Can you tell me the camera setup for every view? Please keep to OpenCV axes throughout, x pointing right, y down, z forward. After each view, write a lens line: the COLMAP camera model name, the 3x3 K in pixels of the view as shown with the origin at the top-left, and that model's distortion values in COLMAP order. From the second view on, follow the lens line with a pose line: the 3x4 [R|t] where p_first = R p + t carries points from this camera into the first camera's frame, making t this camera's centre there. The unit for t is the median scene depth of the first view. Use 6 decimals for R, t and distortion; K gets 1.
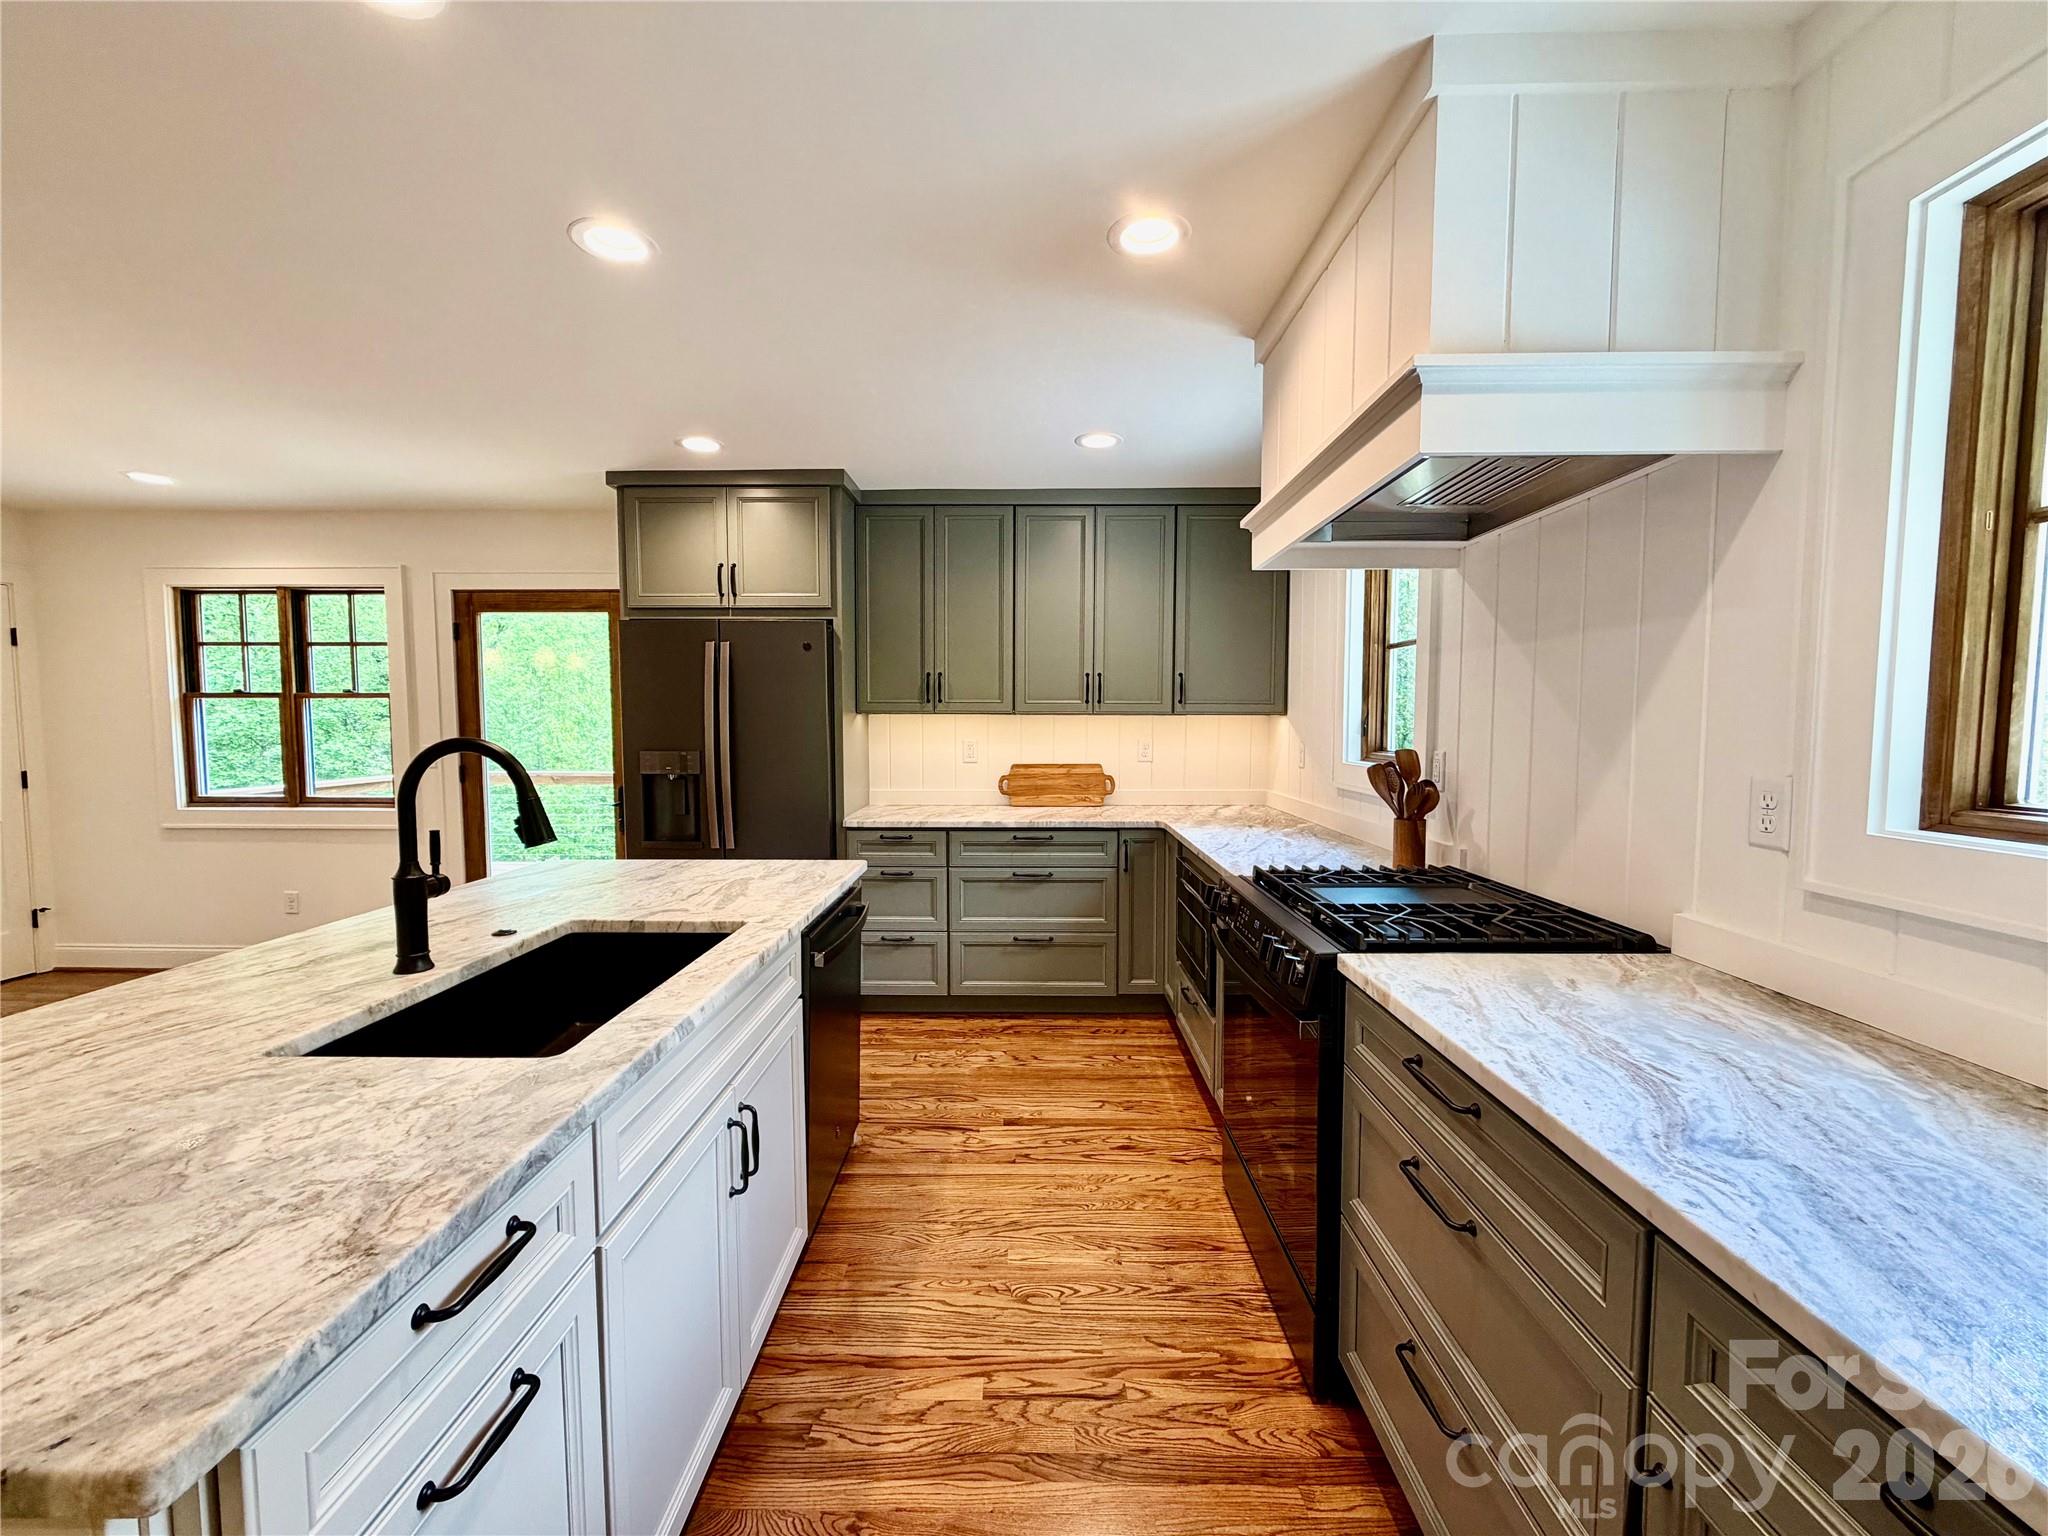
lens RADIAL K [[814.2, 0, 1019.3], [0, 814.2, 771.6], [0, 0, 1]] dist [0.000712, -0.000362]
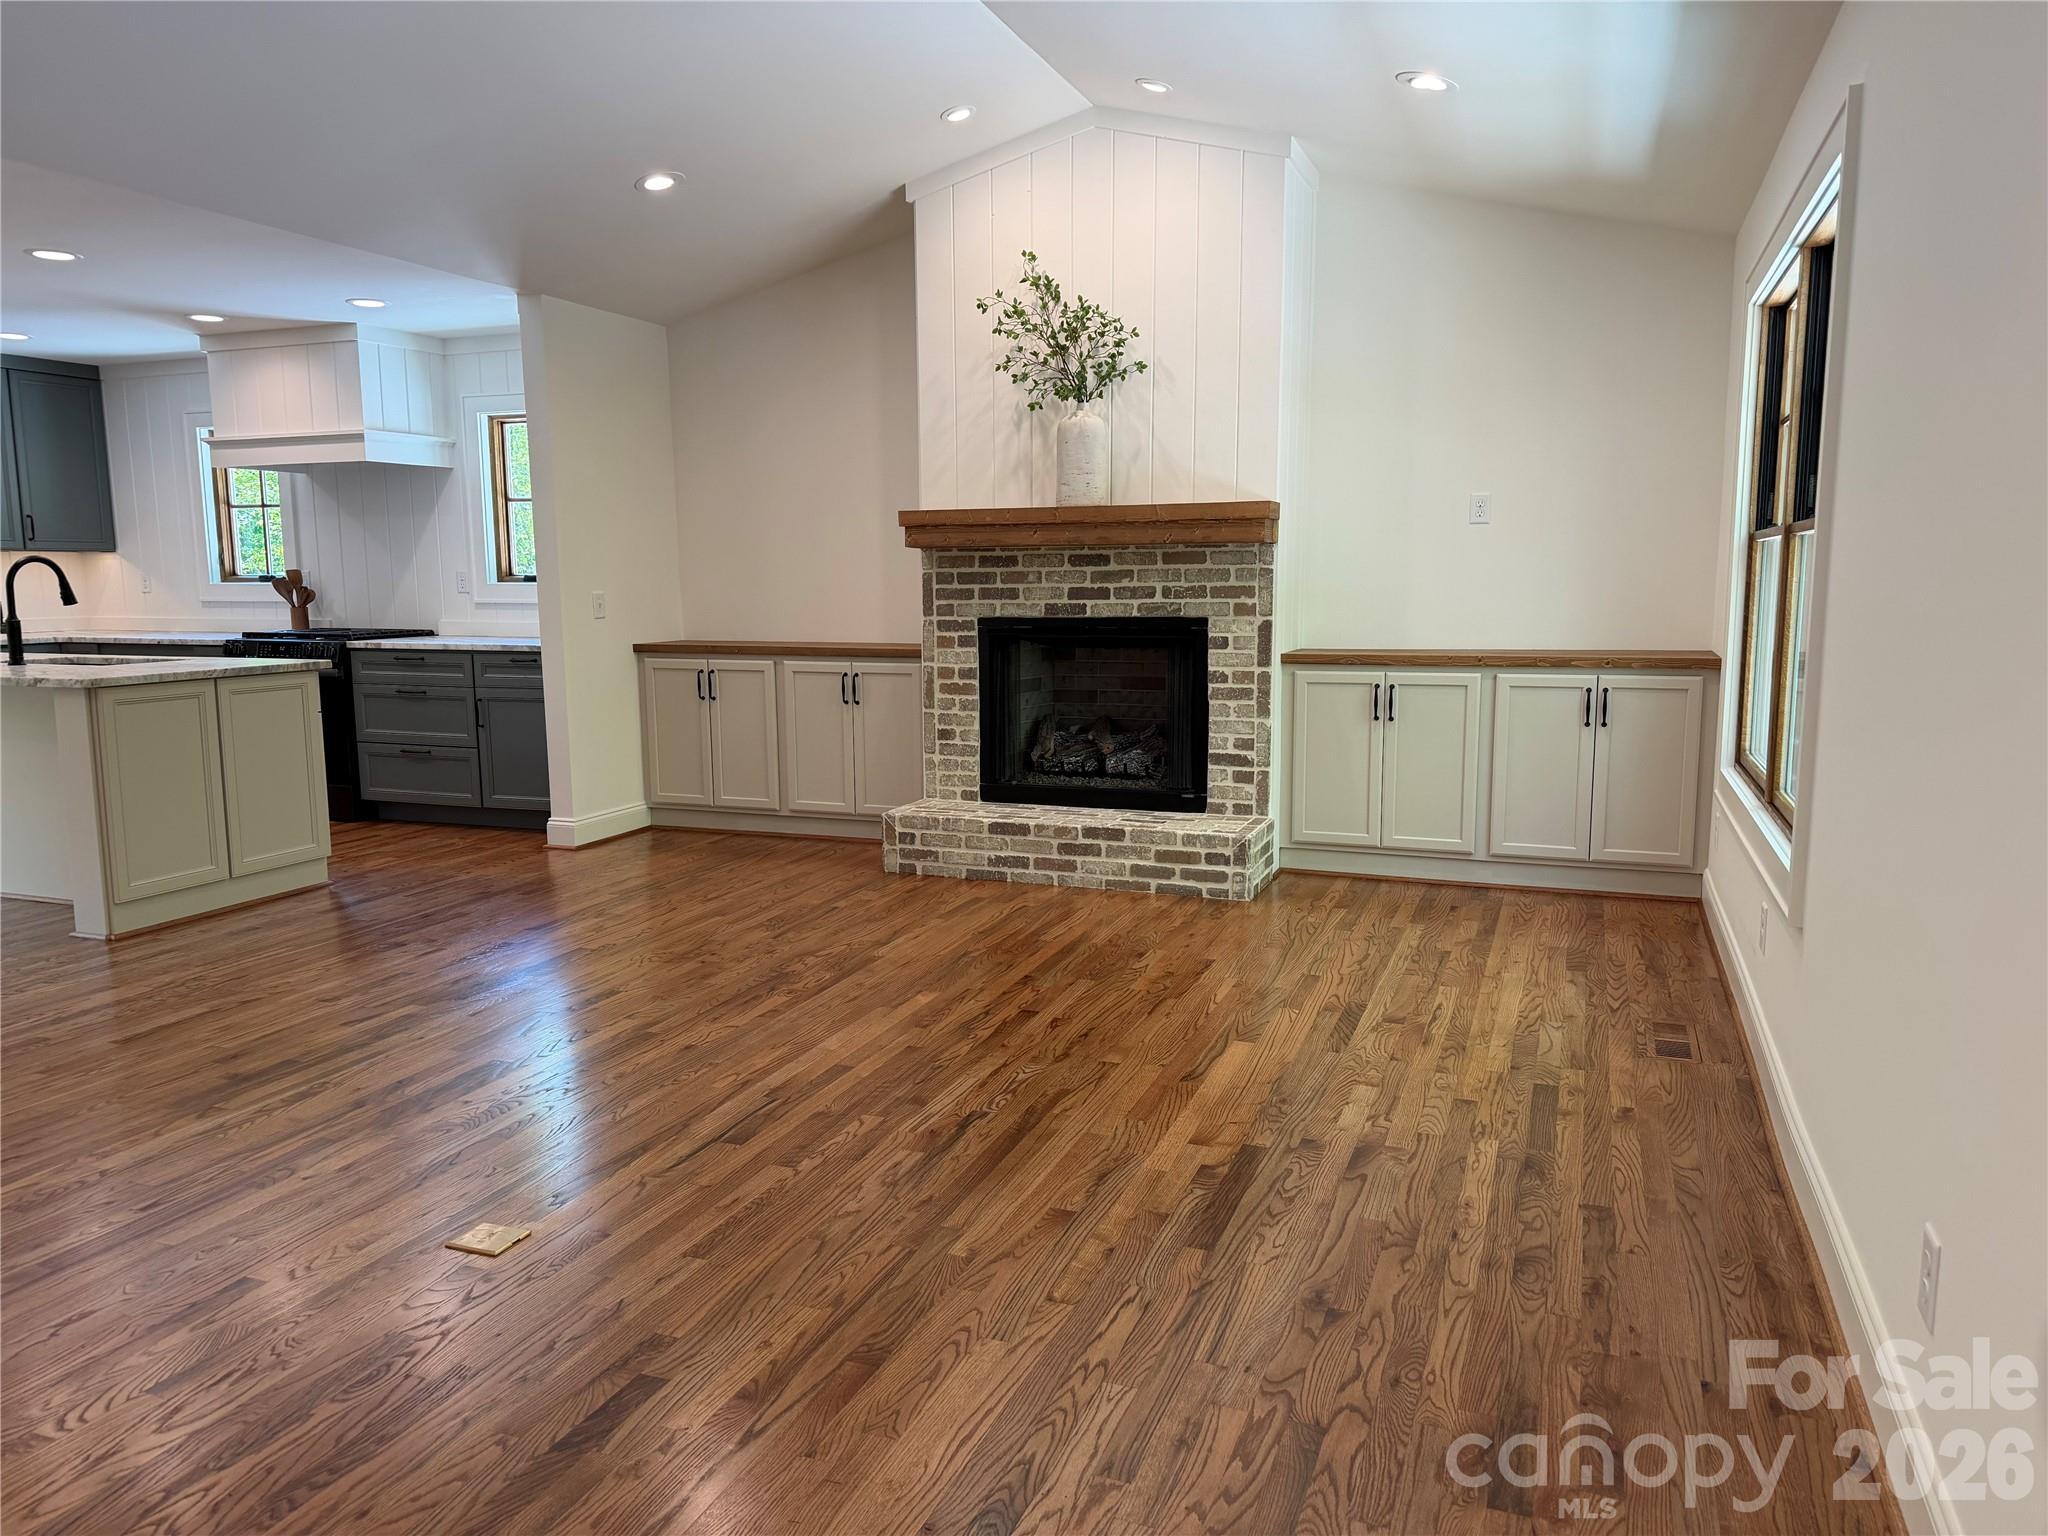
lens RADIAL K [[1418.1, 0, 1026.3], [0, 1418.1, 775.4], [0, 0, 1]] dist [0.129350, -0.186081]
pose [[0.342690, -0.132068, 0.930119, -1.397320], [0.063719, 0.991057, 0.117244, 0.106216], [-0.937285, 0.019088, 0.348040, -1.148669]]
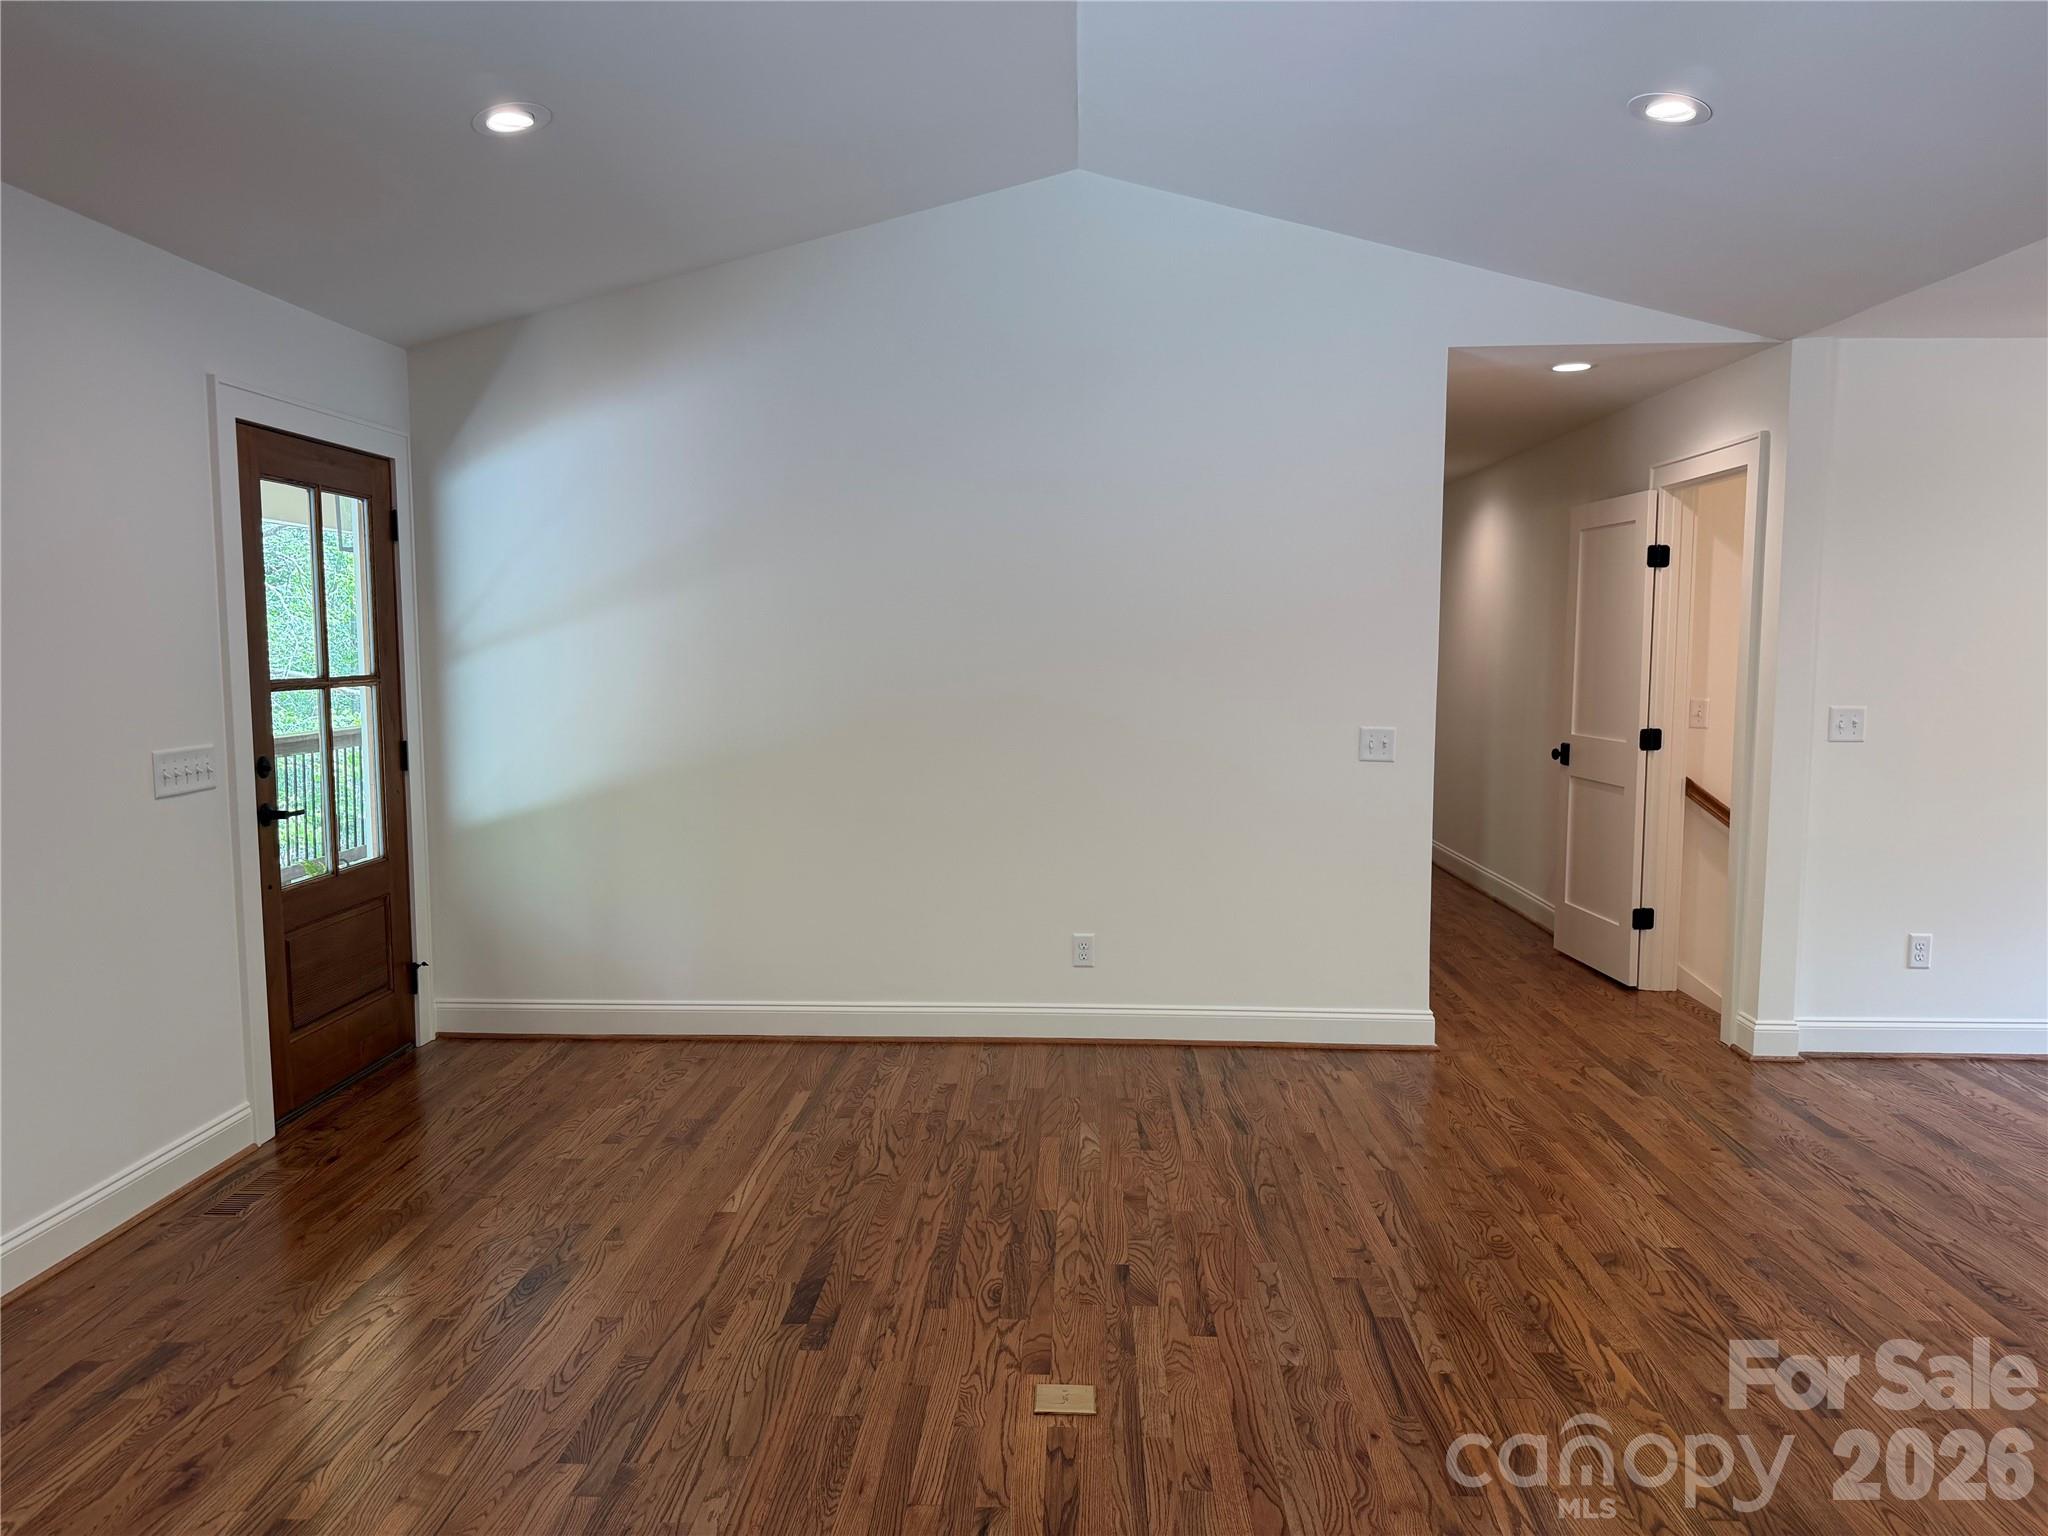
lens RADIAL K [[1442.3, 0, 1024.0], [0, 1442.3, 768.0], [0, 0, 1]] dist [-0.002191, -0.001478]
pose [[-0.019817, 0.091361, -0.995621, -0.088210], [-0.062074, 0.993783, 0.092428, 0.017389], [0.997875, 0.063633, -0.014023, -0.646483]]
